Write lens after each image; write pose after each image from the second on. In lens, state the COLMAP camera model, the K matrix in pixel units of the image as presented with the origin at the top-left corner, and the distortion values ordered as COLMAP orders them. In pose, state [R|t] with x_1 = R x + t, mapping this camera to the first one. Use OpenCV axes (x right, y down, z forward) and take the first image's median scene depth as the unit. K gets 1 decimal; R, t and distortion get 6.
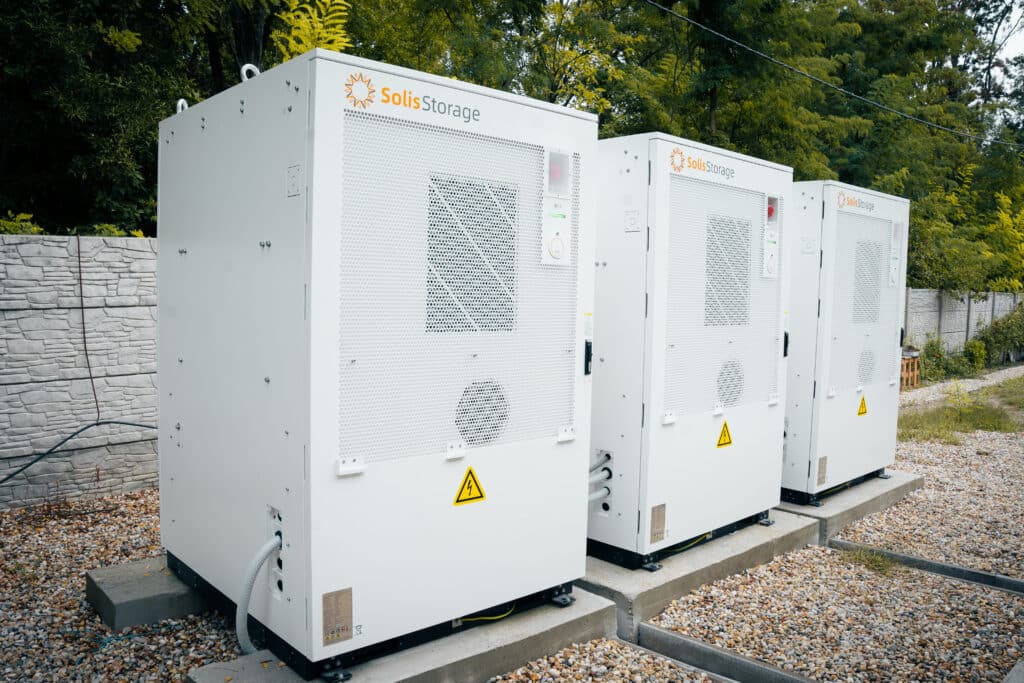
lens RADIAL K [[790.8, 0, 512.0], [0, 790.8, 341.5], [0, 0, 1]] dist [-0.178749, 0.144607]
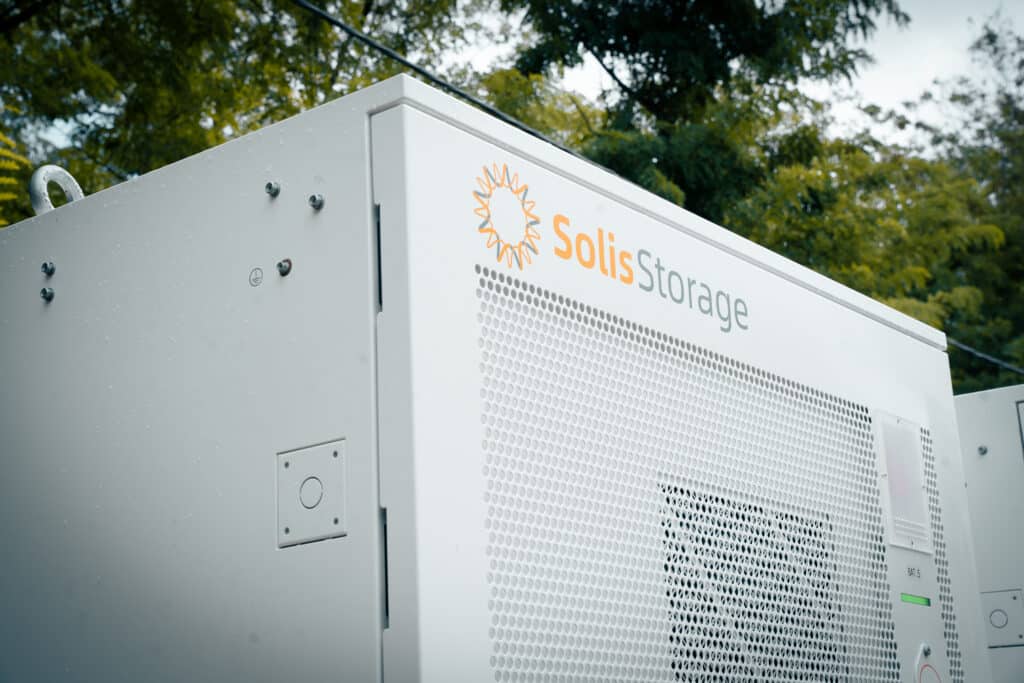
lens RADIAL K [[1624.3, 0, 512.0], [0, 1624.3, 341.5], [0, 0, 1]] dist [0.160390, 0.179614]
pose [[0.981971, -0.016237, 0.188334, -0.220545], [0.080100, 0.938179, -0.336757, -0.028515], [-0.171222, 0.345771, 0.922565, 0.258827]]
